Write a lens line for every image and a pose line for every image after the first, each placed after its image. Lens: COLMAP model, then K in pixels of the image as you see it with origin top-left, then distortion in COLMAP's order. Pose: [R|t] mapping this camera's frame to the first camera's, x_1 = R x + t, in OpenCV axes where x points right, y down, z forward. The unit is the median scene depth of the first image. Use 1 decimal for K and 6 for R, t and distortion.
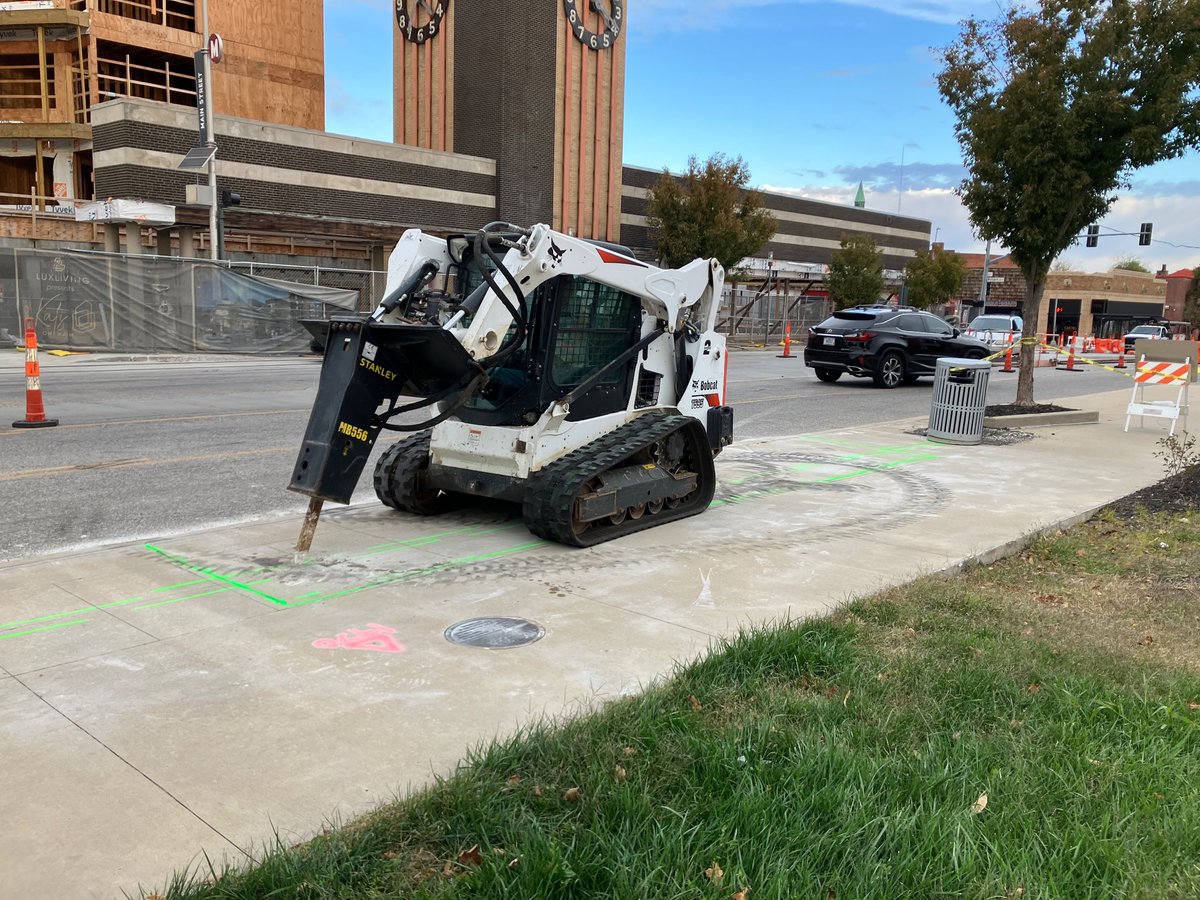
lens RADIAL K [[972.1, 0, 601.3], [0, 972.1, 440.5], [0, 0, 1]] dist [0.040188, -0.047454]
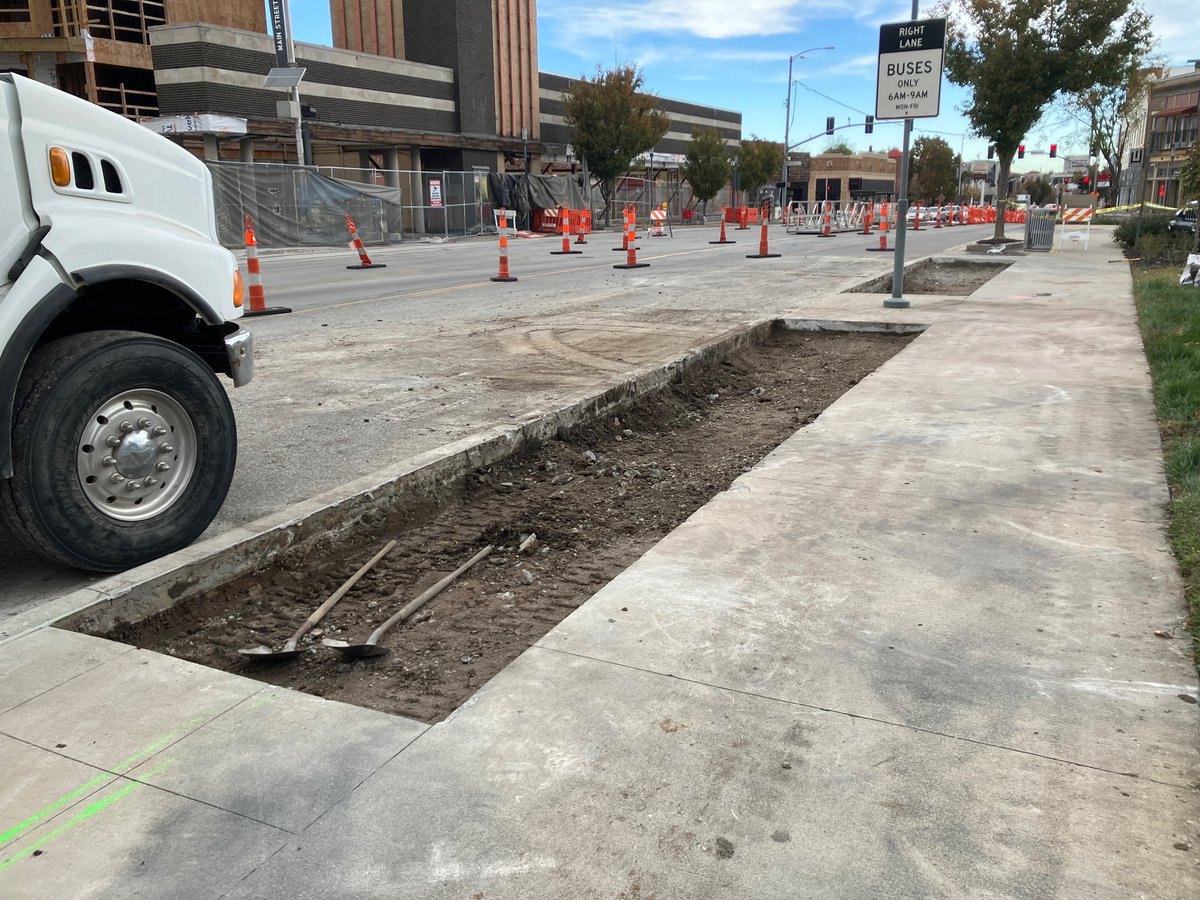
lens RADIAL K [[972.1, 0, 601.3], [0, 972.1, 440.5], [0, 0, 1]] dist [0.040188, -0.047454]
pose [[0.961418, -0.102002, 0.255483, -0.268825], [0.074259, 0.990469, 0.116001, 0.023826], [-0.264881, -0.092553, 0.959829, -0.182975]]
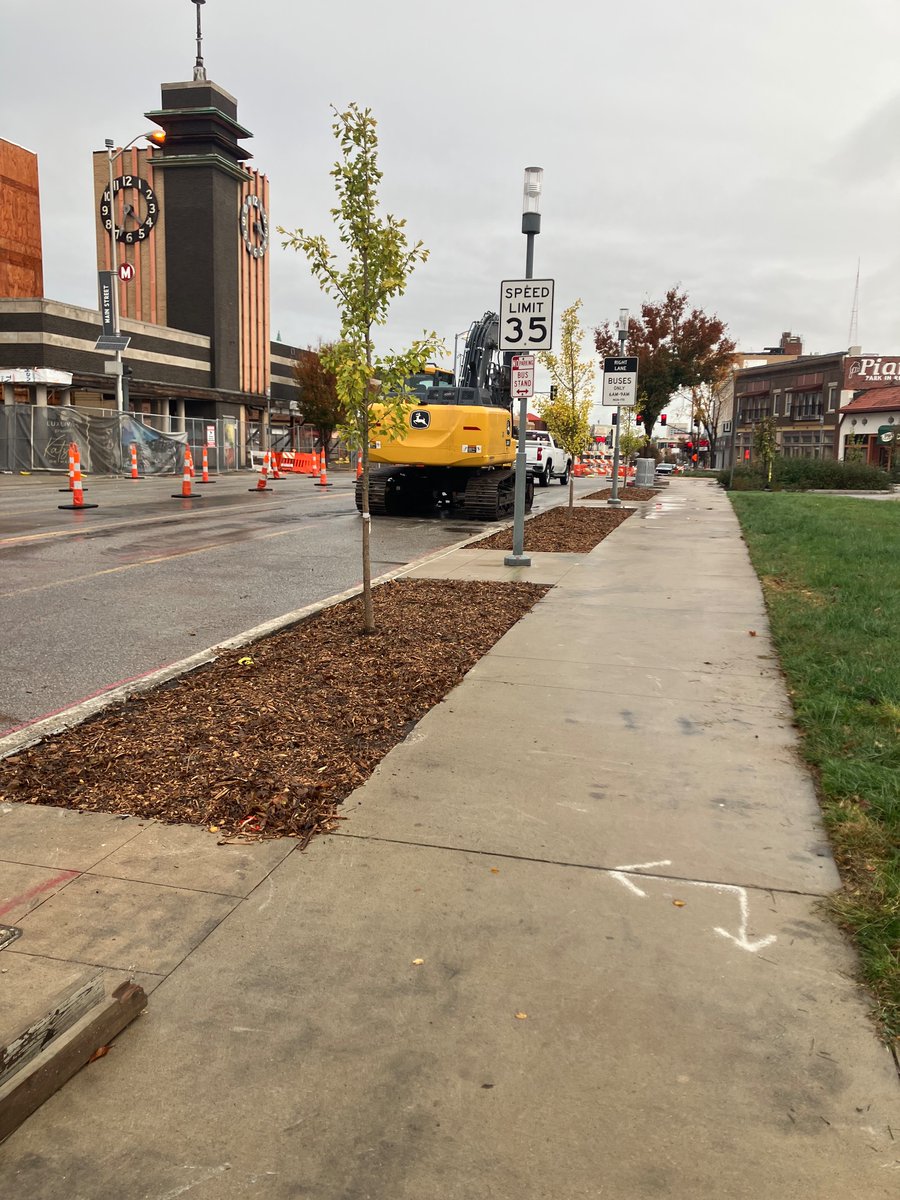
lens RADIAL K [[972.1, 0, 429.8], [0, 972.1, 602.4], [0, 0, 1]] dist [0.040188, -0.047454]
pose [[0.891836, -0.078586, 0.445479, -0.464372], [0.067315, 0.996885, 0.041094, 0.053566], [-0.447321, -0.006662, 0.894349, -0.384073]]
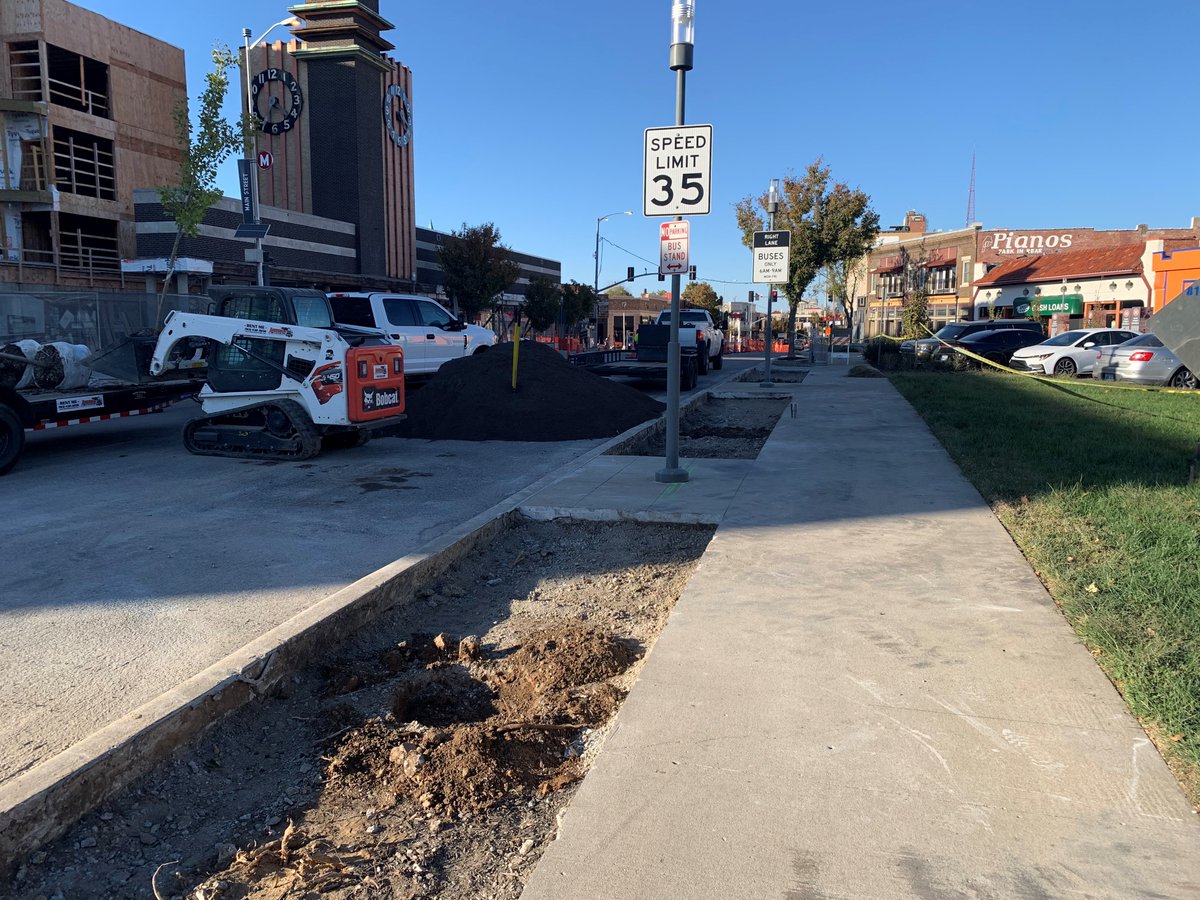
lens RADIAL K [[911.8, 0, 571.7], [0, 911.8, 451.0], [0, 0, 1]] dist [0.060611, -0.102713]
pose [[0.893657, -0.085586, 0.440513, -0.427554], [0.086253, 0.996101, 0.018549, 0.042531], [-0.440383, 0.021419, 0.897554, -0.320832]]
